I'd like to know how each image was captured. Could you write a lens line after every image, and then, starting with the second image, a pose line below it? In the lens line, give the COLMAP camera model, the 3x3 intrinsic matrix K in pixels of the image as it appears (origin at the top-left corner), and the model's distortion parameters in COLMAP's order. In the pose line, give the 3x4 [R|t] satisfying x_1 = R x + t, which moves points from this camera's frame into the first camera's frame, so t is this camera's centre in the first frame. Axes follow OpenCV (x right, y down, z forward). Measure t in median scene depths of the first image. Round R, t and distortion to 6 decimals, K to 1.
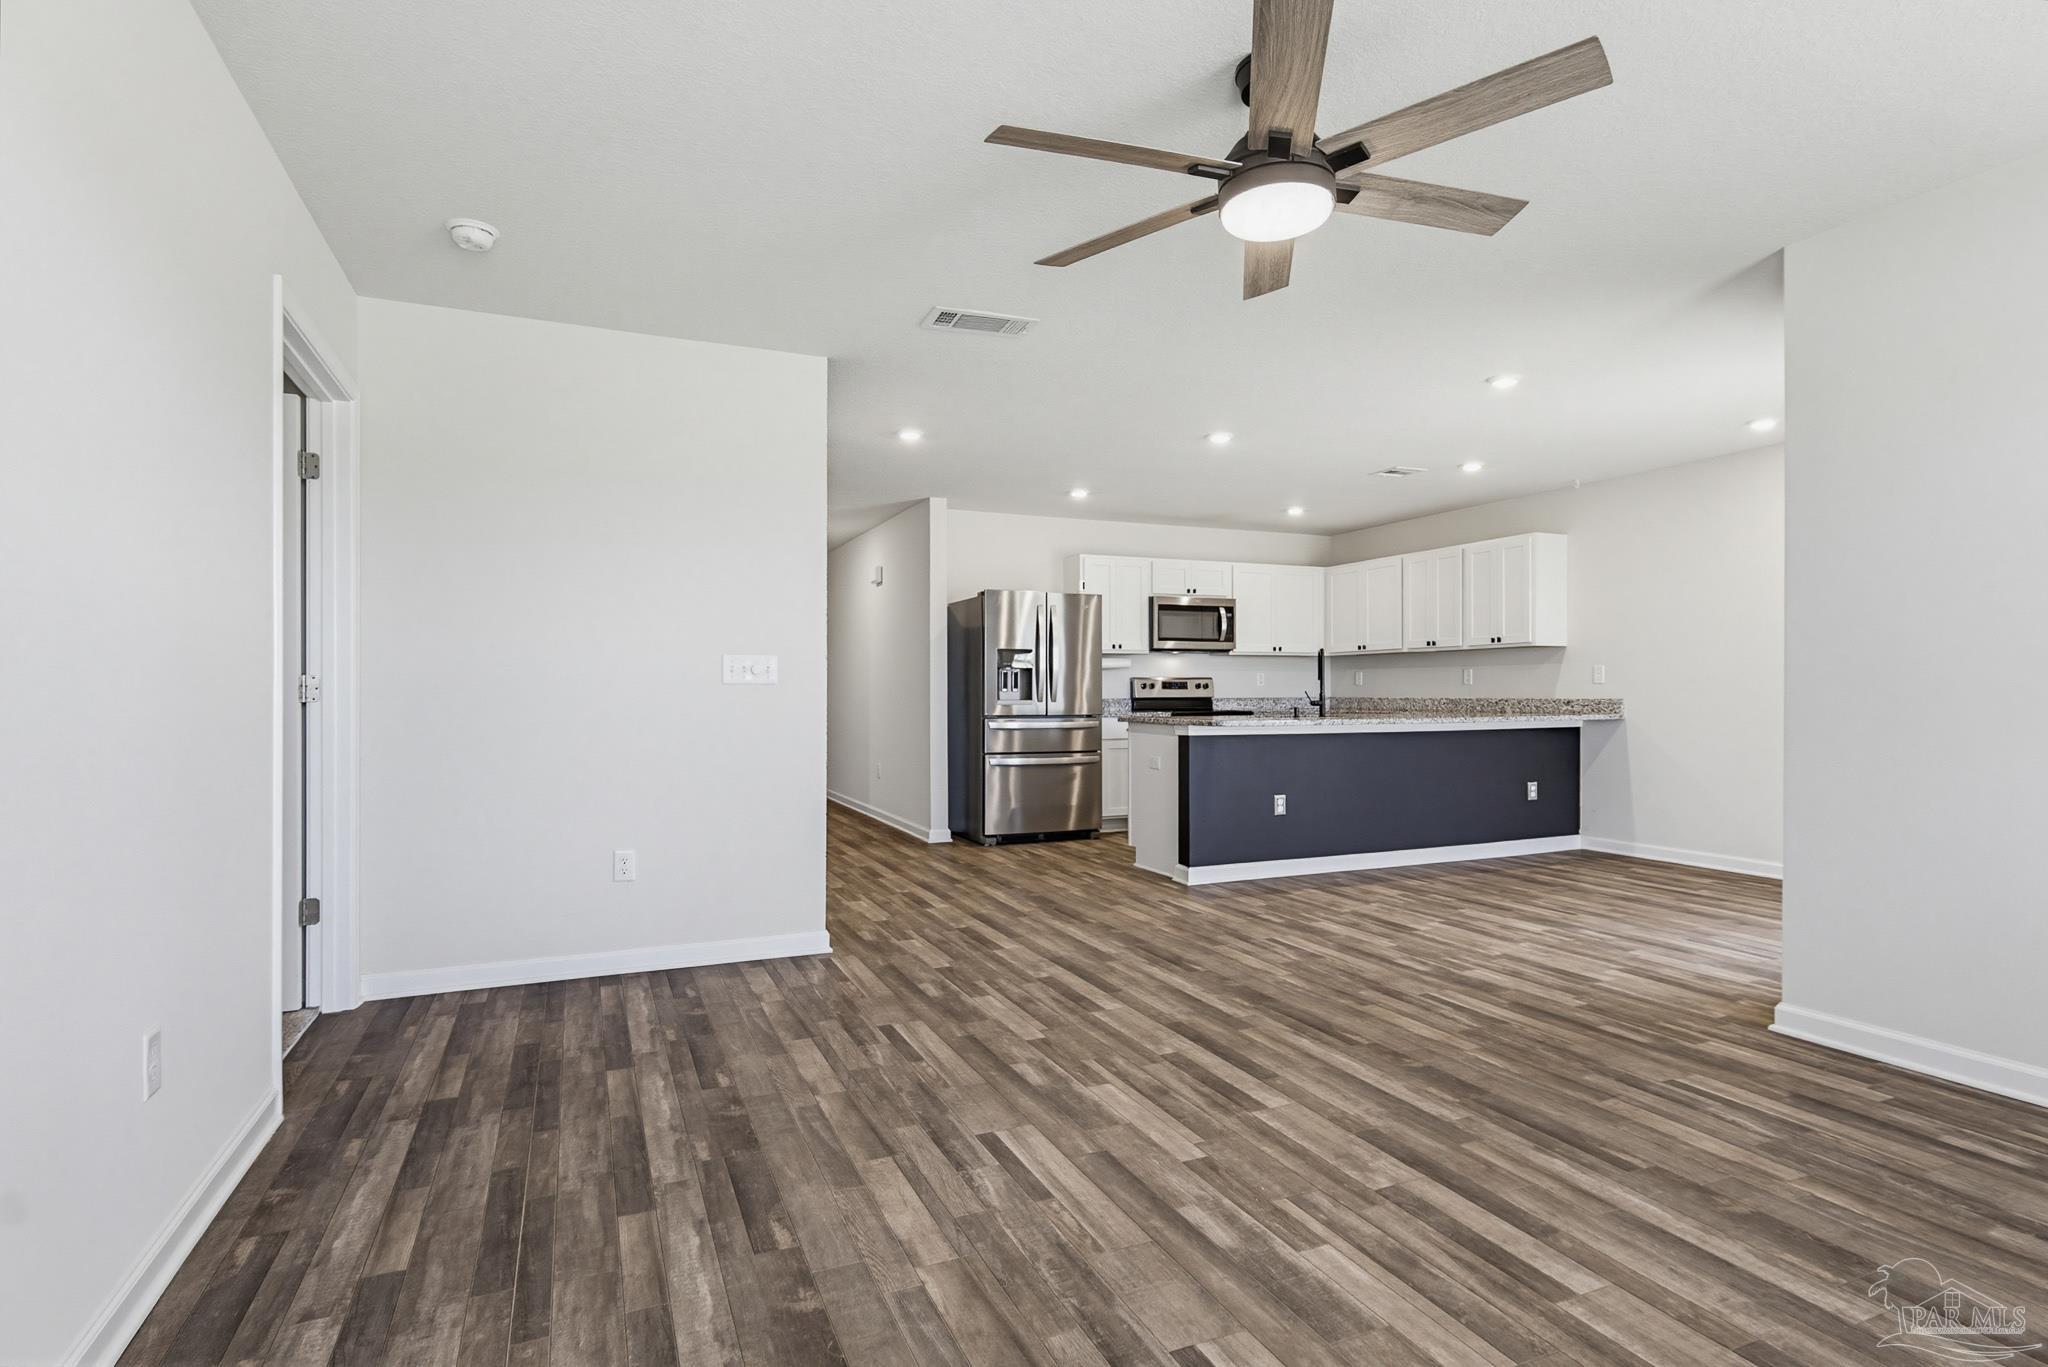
lens RADIAL K [[1049.1, 0, 1034.0], [0, 1049.1, 658.8], [0, 0, 1]] dist [-0.002624, -0.000468]
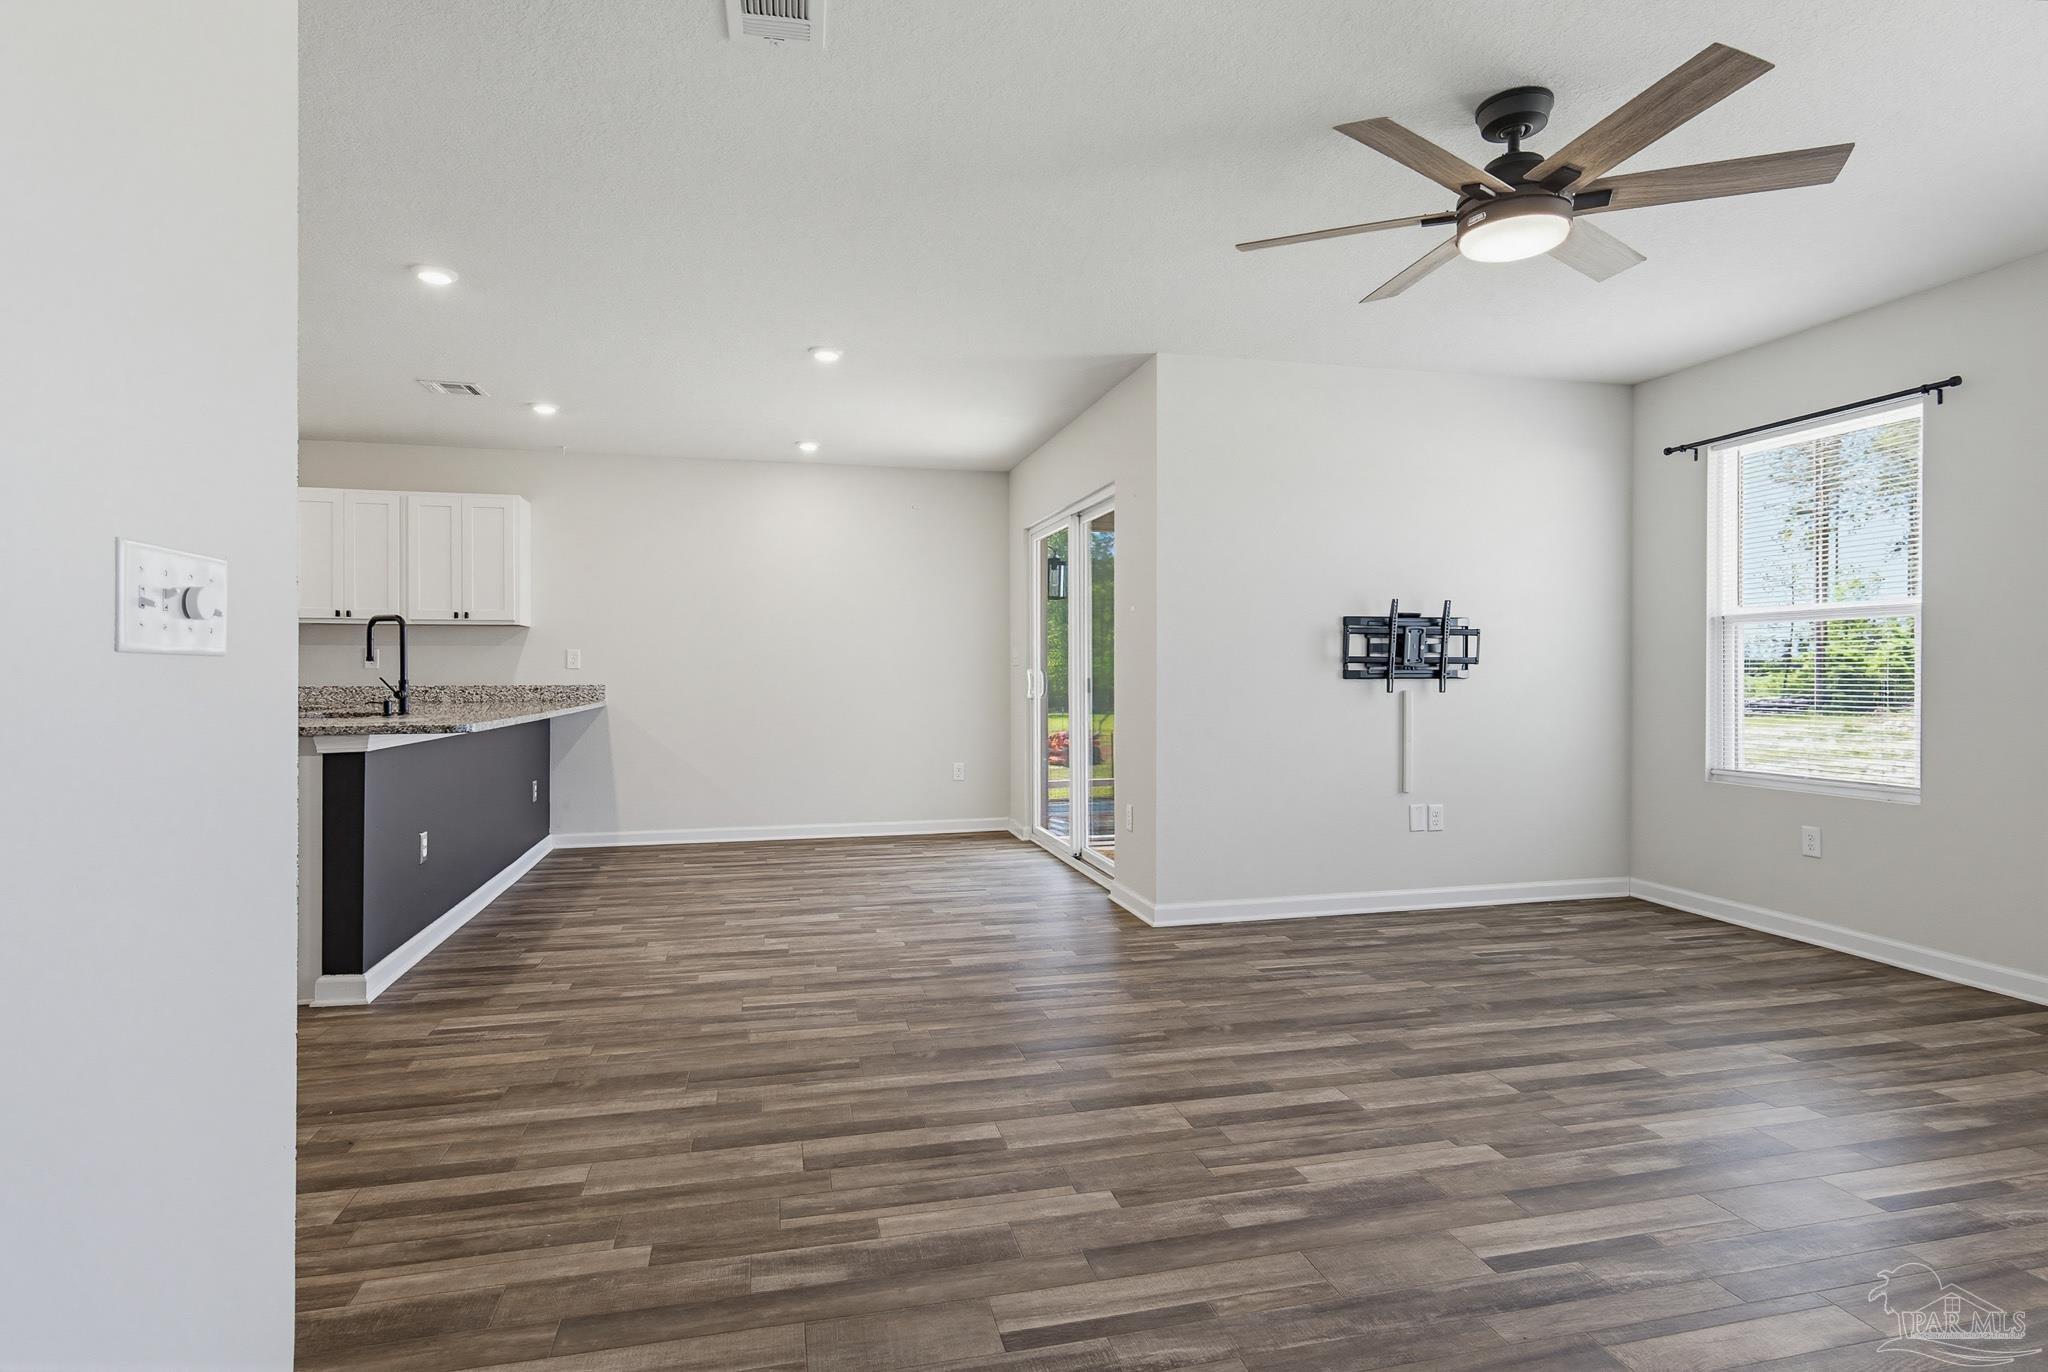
lens RADIAL K [[1046.0, 0, 1023.5], [0, 1046.0, 678.9], [0, 0, 1]] dist [-0.001255, 0.000053]
pose [[0.172298, -0.003679, 0.985038, -0.706201], [-0.029064, 0.999539, 0.008817, 0.028905], [-0.984616, -0.030148, 0.172111, 1.015398]]
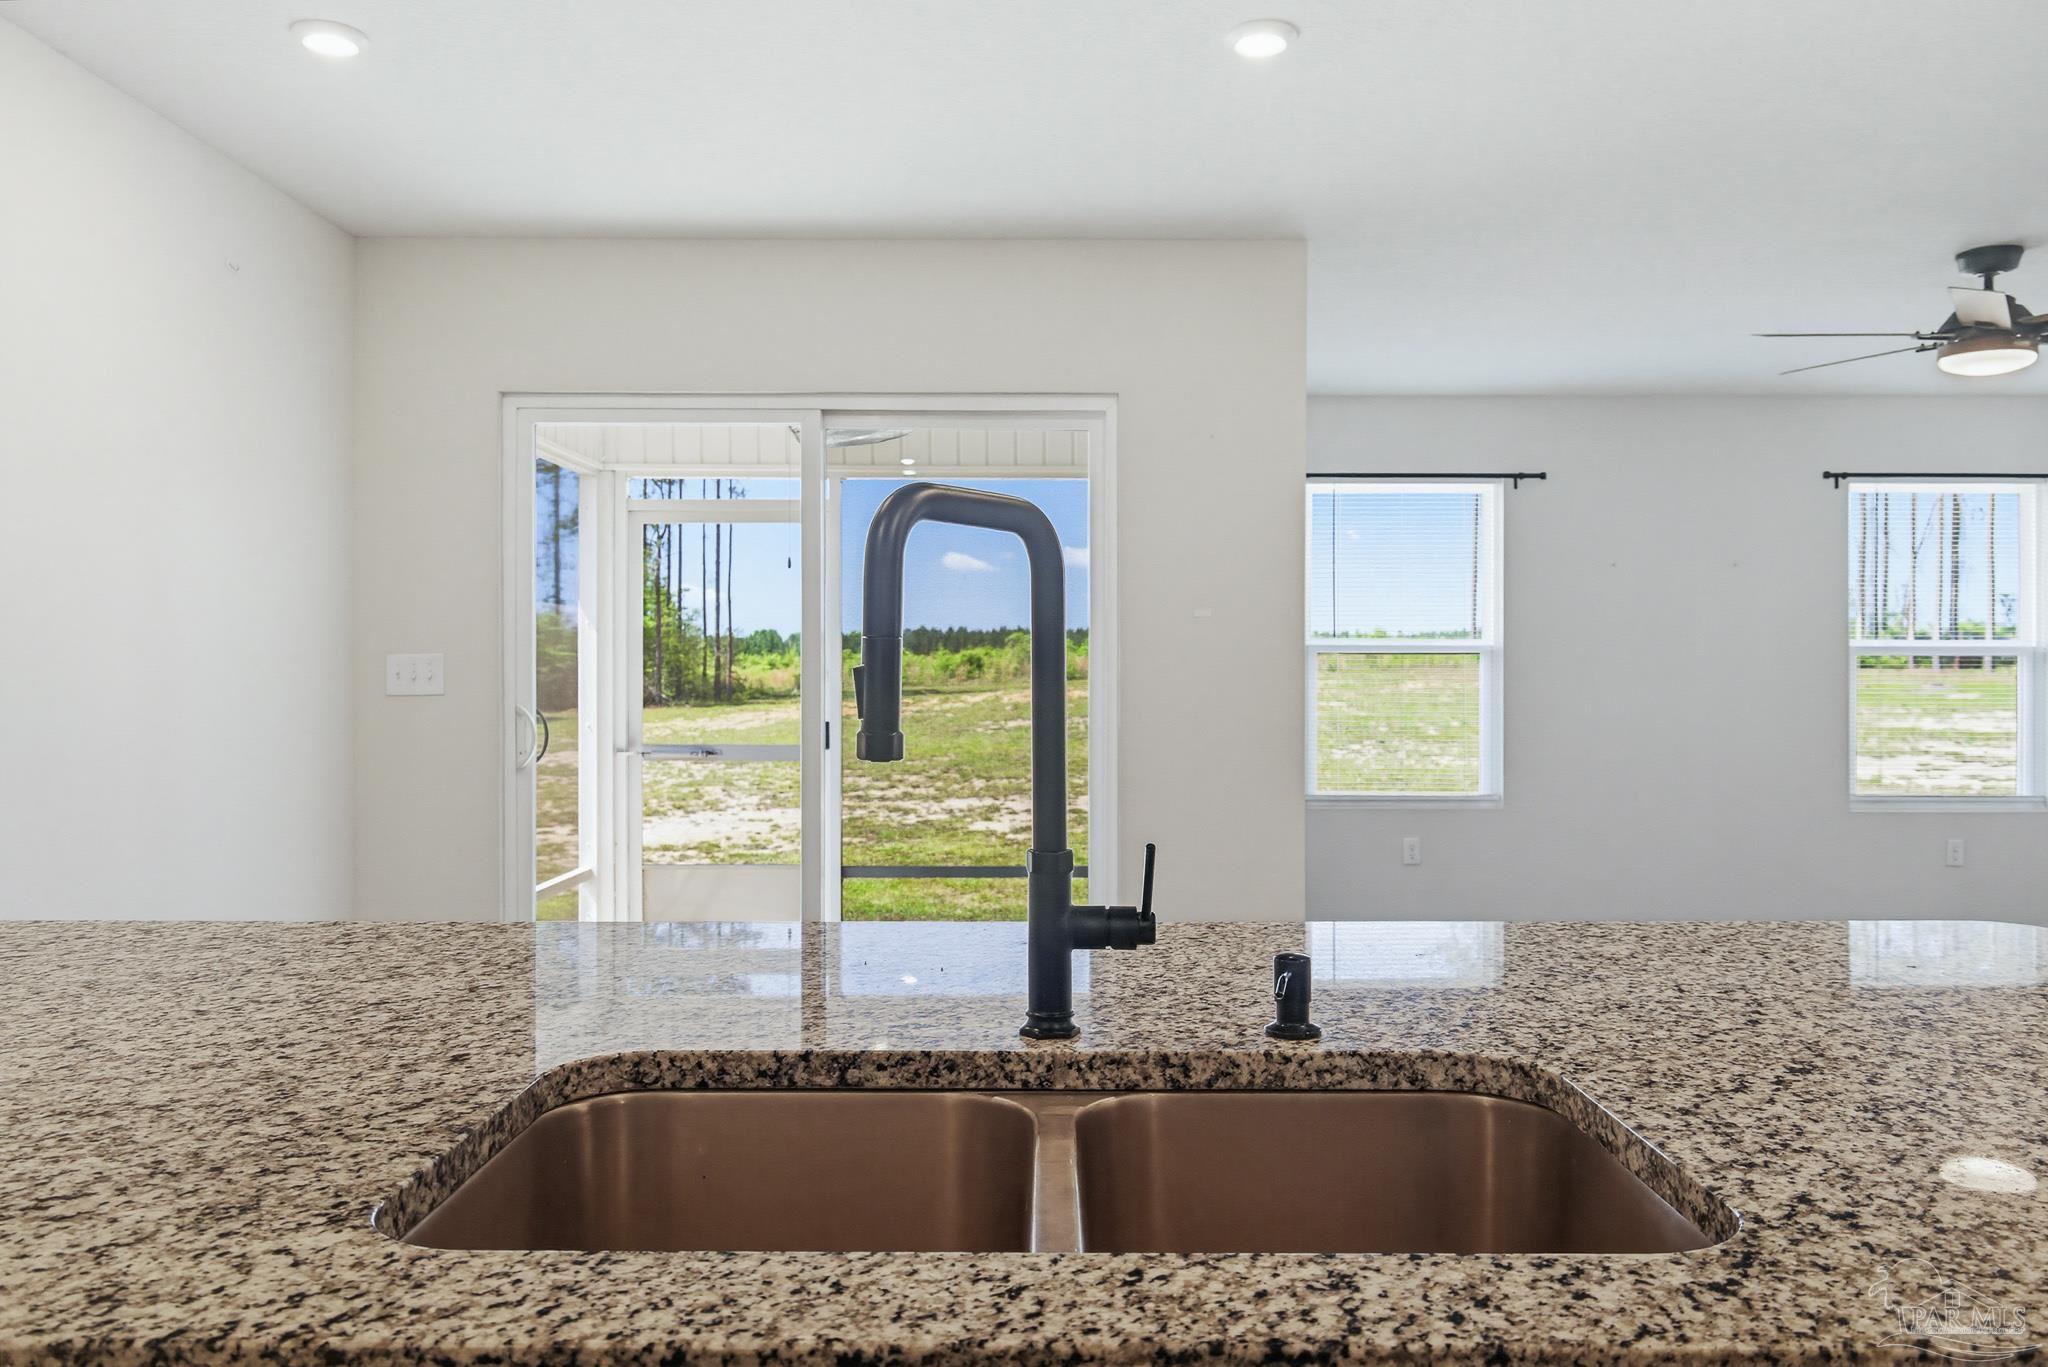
lens RADIAL K [[1498.6, 0, 1035.6], [0, 1498.6, 684.6], [0, 0, 1]] dist [0.002039, 0.001165]
pose [[-0.912938, -0.001814, 0.408095, 0.423945], [-0.012052, 0.999674, -0.022517, 0.033807], [-0.407921, -0.025475, -0.912662, 2.481983]]
